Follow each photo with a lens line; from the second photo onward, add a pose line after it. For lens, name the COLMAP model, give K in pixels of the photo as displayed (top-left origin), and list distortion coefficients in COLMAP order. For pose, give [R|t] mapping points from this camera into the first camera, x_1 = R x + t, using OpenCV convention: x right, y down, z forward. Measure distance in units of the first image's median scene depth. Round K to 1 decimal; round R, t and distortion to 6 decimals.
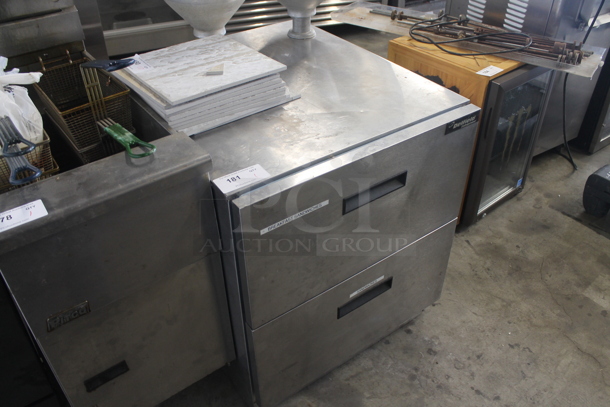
lens RADIAL K [[516.5, 0, 305.9], [0, 516.5, 204.9], [0, 0, 1]] dist [-0.157141, 0.125065]
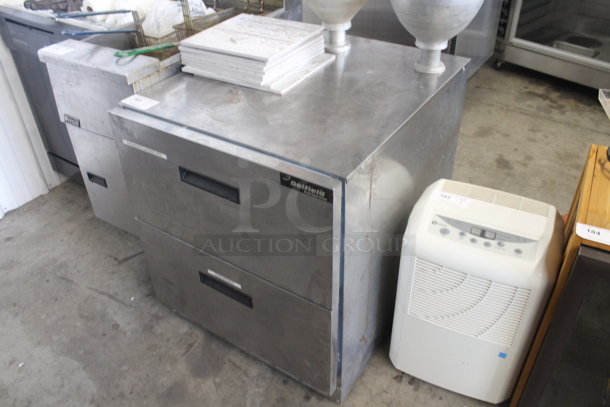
lens RADIAL K [[516.5, 0, 307.3], [0, 516.5, 200.9], [0, 0, 1]] dist [-0.157141, 0.125065]
pose [[0.354378, 0.544254, -0.760397, 0.830102], [-0.554881, 0.776924, 0.297485, -0.343379], [0.752678, 0.316507, 0.577321, 0.453485]]
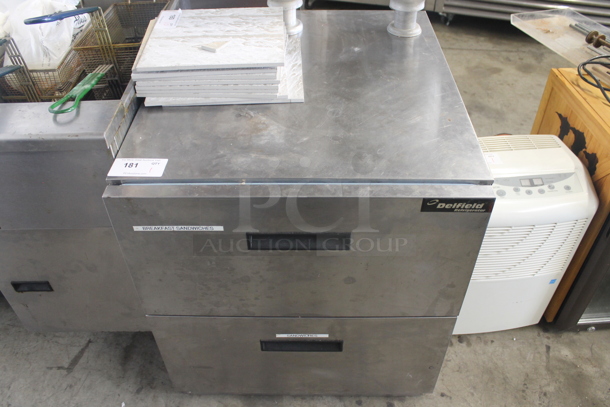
lens RADIAL K [[516.5, 0, 308.1], [0, 516.5, 205.1], [0, 0, 1]] dist [-0.157141, 0.125065]
pose [[0.803767, 0.398291, -0.441953, 0.395332], [-0.359281, 0.917047, 0.173035, -0.183048], [0.474210, 0.019706, 0.880191, 0.232605]]
